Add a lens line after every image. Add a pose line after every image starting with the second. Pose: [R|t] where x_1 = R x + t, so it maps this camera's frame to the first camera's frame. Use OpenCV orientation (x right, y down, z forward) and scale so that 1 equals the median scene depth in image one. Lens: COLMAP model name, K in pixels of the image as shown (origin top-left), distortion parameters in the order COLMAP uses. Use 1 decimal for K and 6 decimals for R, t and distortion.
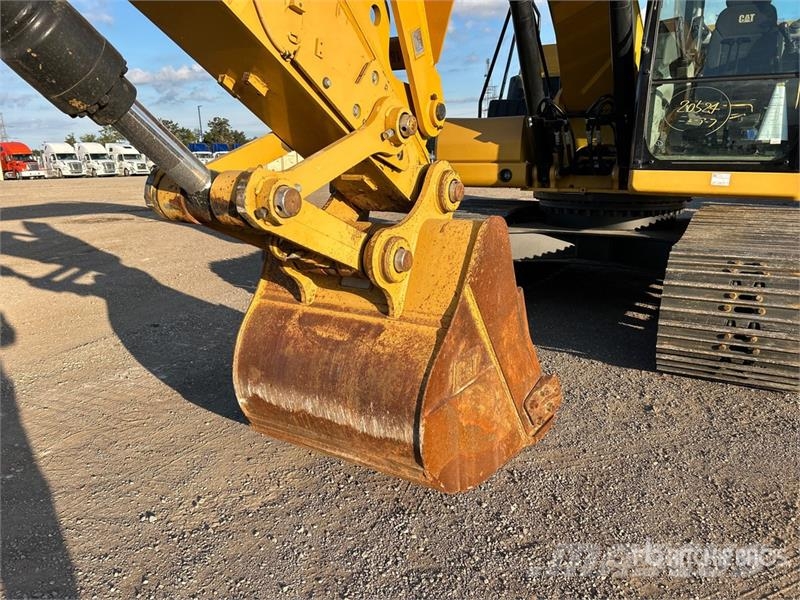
lens RADIAL K [[609.7, 0, 389.4], [0, 609.7, 310.7], [0, 0, 1]] dist [0.005481, -0.005719]
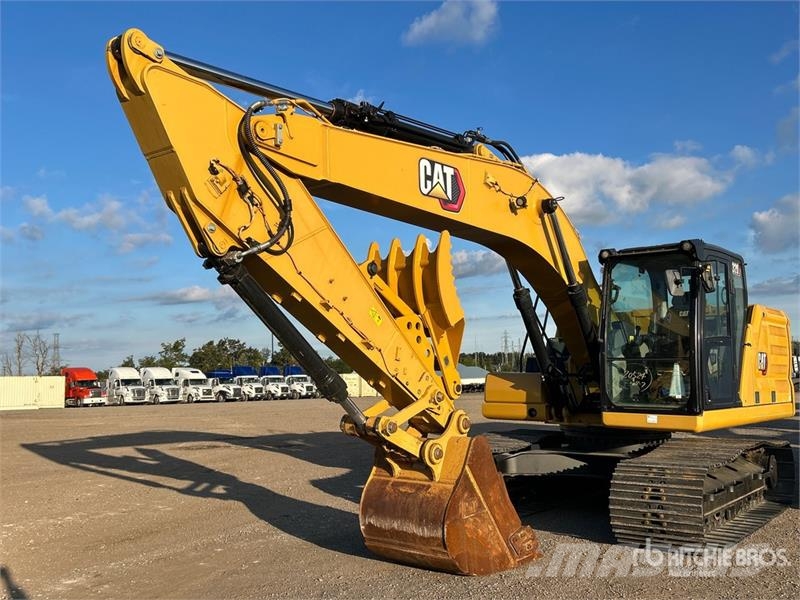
lens RADIAL K [[761.0, 0, 404.8], [0, 761.0, 307.3], [0, 0, 1]] dist [0.115499, -0.012858]
pose [[0.994071, -0.008262, -0.108417, 0.098926], [-0.028388, 0.942803, -0.332138, 0.166279], [0.104960, 0.333247, 0.936979, -0.883998]]
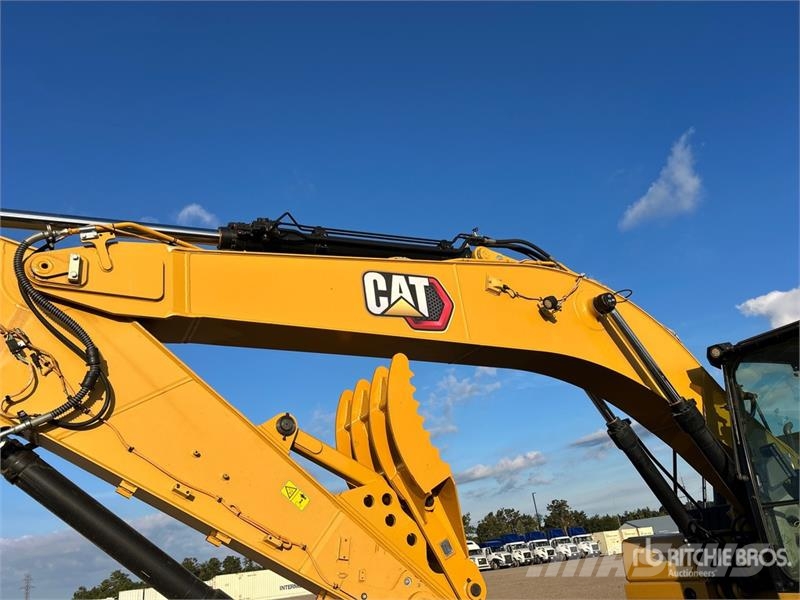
lens RADIAL K [[604.9, 0, 394.5], [0, 604.9, 298.8], [0, 0, 1]] dist [0.065425, -0.087294]
pose [[0.861936, -0.271004, -0.428511, 0.370252], [-0.028502, 0.817927, -0.574615, -0.029702], [0.506214, 0.507495, 0.697277, -0.226655]]
